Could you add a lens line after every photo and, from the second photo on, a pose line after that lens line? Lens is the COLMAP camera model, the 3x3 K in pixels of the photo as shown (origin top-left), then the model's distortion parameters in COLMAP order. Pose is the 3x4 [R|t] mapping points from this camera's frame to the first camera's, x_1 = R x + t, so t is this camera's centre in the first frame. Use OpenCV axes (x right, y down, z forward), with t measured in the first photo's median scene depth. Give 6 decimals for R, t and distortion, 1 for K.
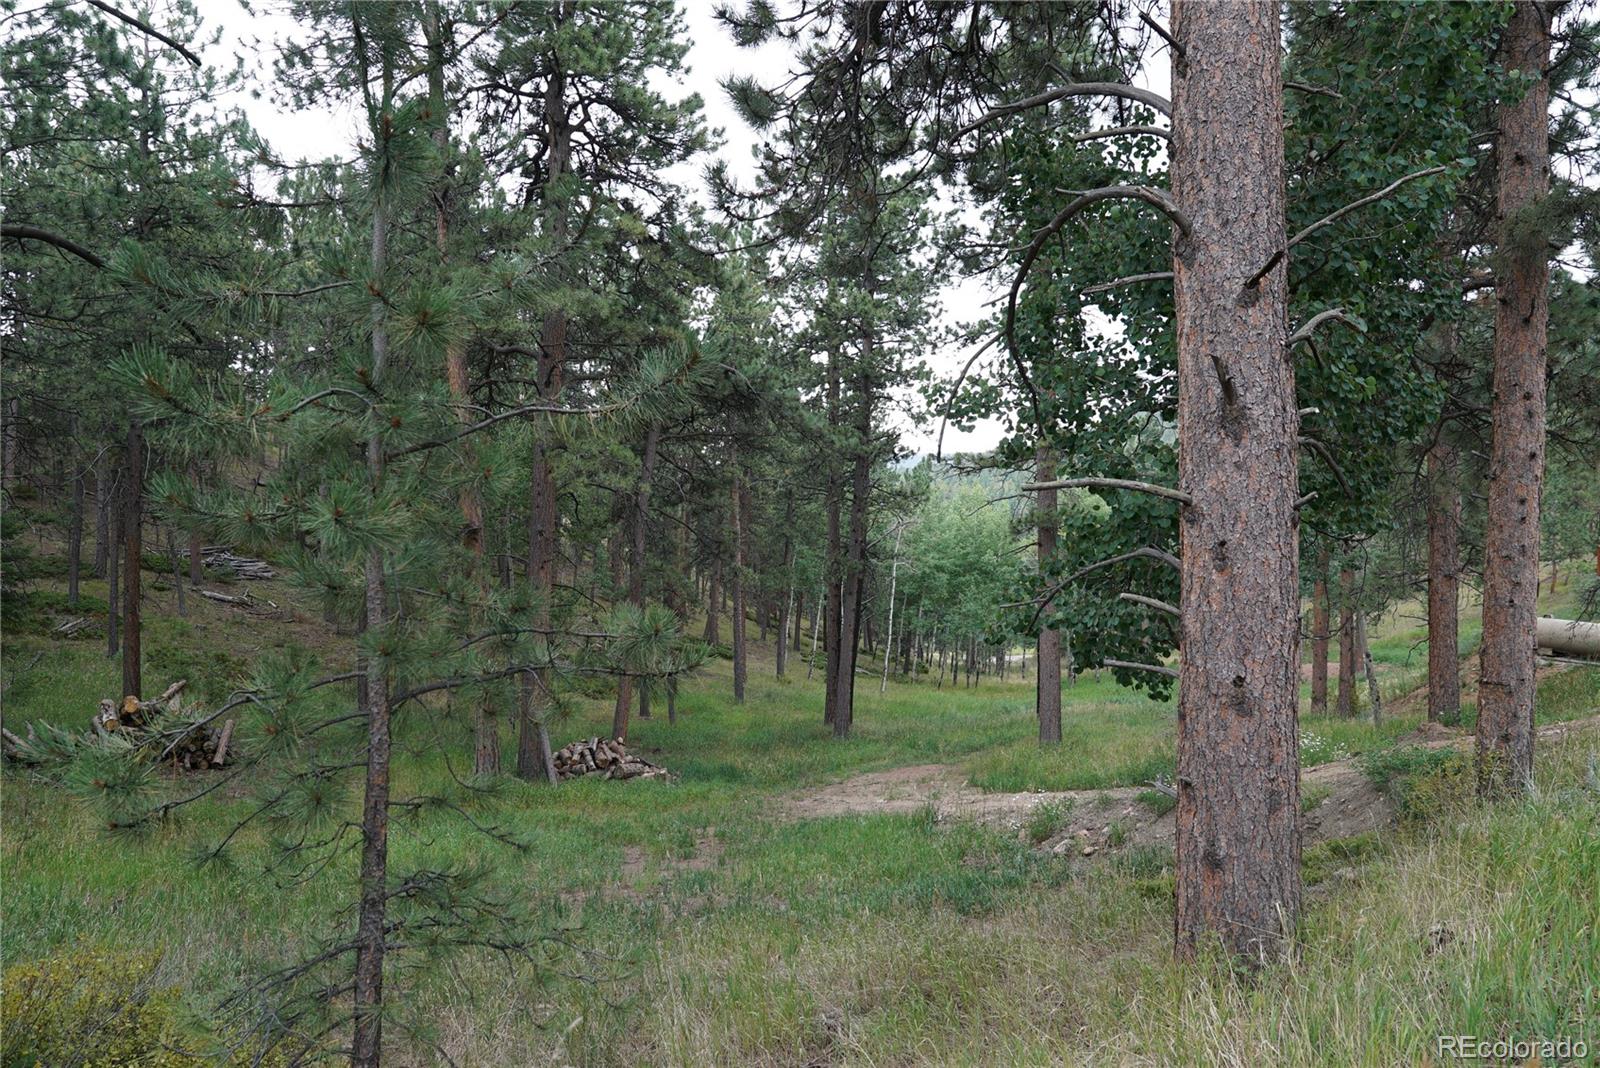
lens RADIAL K [[1111.9, 0, 800.0], [0, 1111.9, 534.0], [0, 0, 1]] dist [-0.130187, 0.098107]
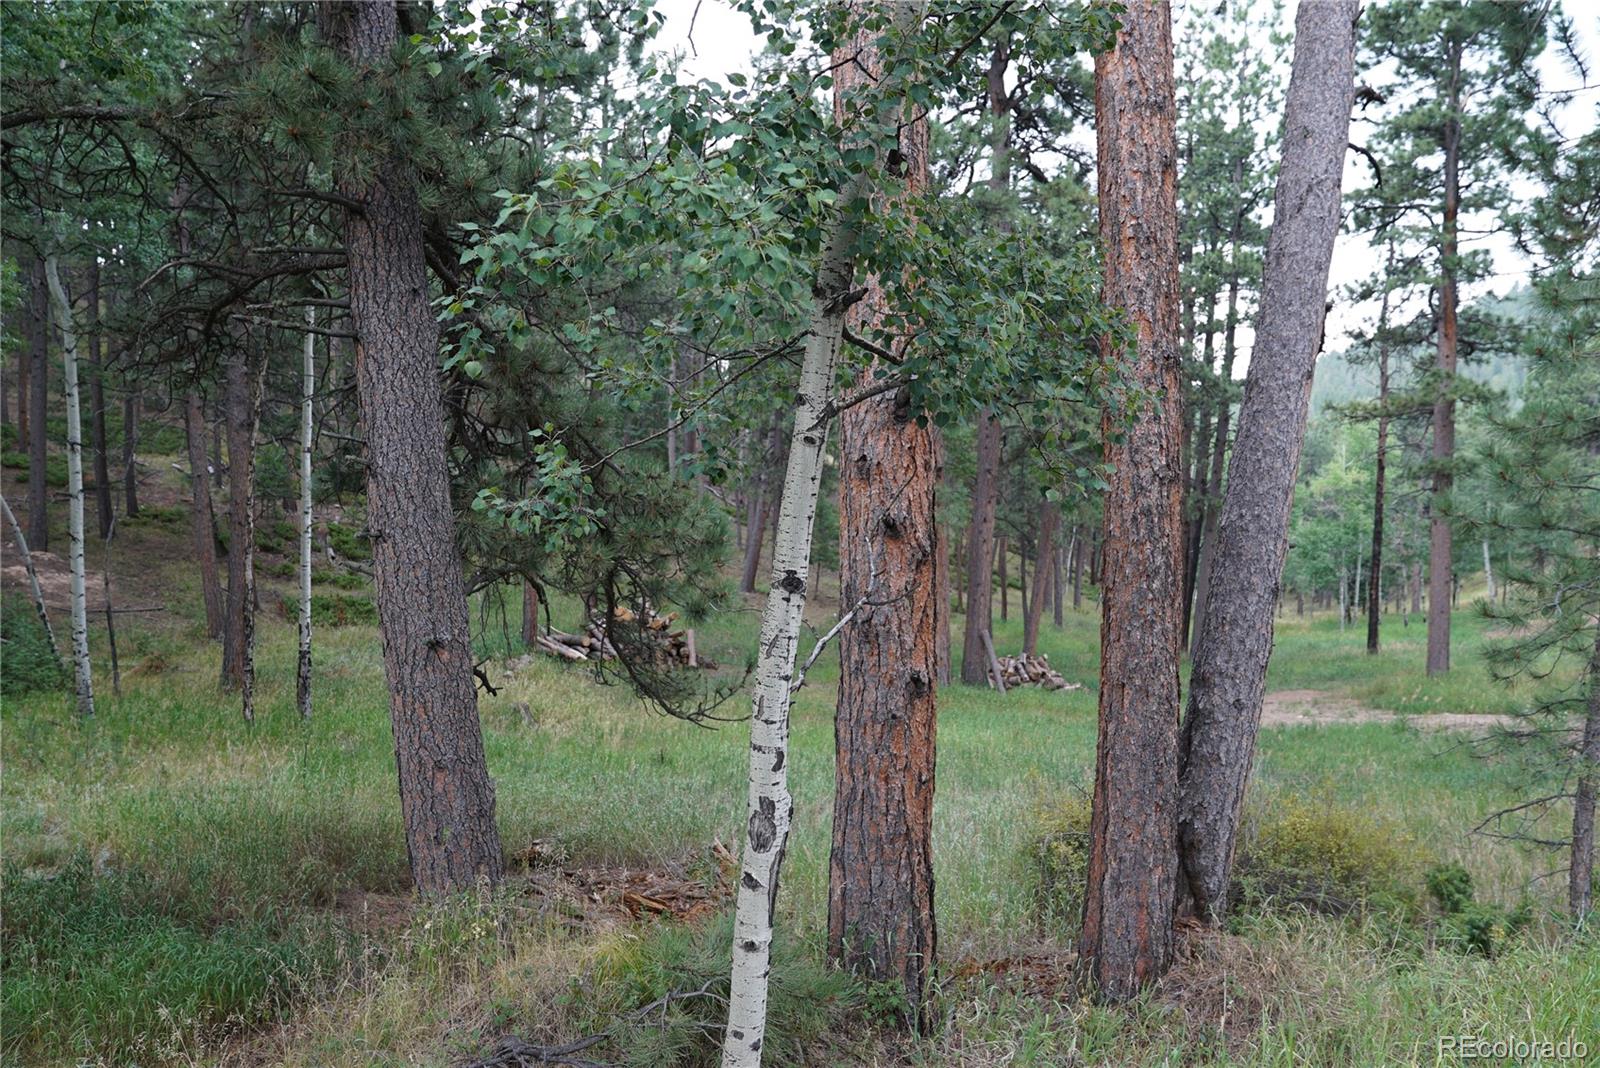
lens RADIAL K [[1111.9, 0, 800.0], [0, 1111.9, 534.0], [0, 0, 1]] dist [-0.130187, 0.098107]
pose [[0.987705, 0.023850, -0.154499, -0.238822], [-0.014275, 0.997925, 0.062787, -0.004581], [0.155676, -0.059809, 0.985996, -0.138622]]
